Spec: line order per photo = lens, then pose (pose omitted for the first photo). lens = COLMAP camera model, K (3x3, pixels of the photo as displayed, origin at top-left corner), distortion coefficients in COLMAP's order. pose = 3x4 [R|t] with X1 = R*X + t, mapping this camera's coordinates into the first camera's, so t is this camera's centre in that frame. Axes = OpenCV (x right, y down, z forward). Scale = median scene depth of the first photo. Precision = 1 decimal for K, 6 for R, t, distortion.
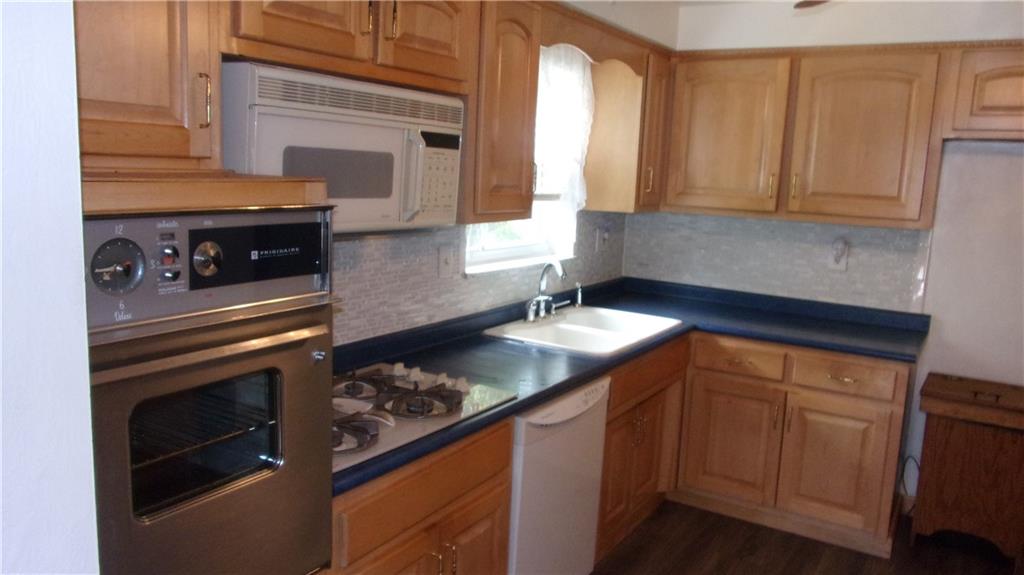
lens RADIAL K [[774.3, 0, 512.0], [0, 774.3, 287.5], [0, 0, 1]] dist [-0.006283, -0.003672]
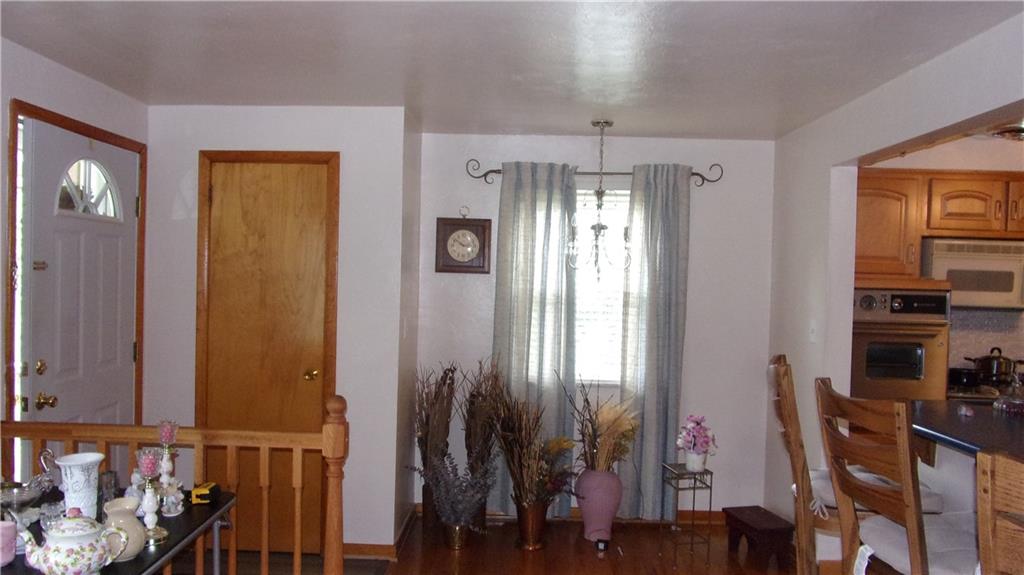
lens RADIAL K [[774.3, 0, 512.0], [0, 774.3, 287.5], [0, 0, 1]] dist [-0.006283, -0.003672]
pose [[0.513813, -0.014805, -0.857774, 1.278383], [-0.136872, 0.985629, -0.098999, 0.359448], [0.846913, 0.168272, 0.504403, -1.645789]]
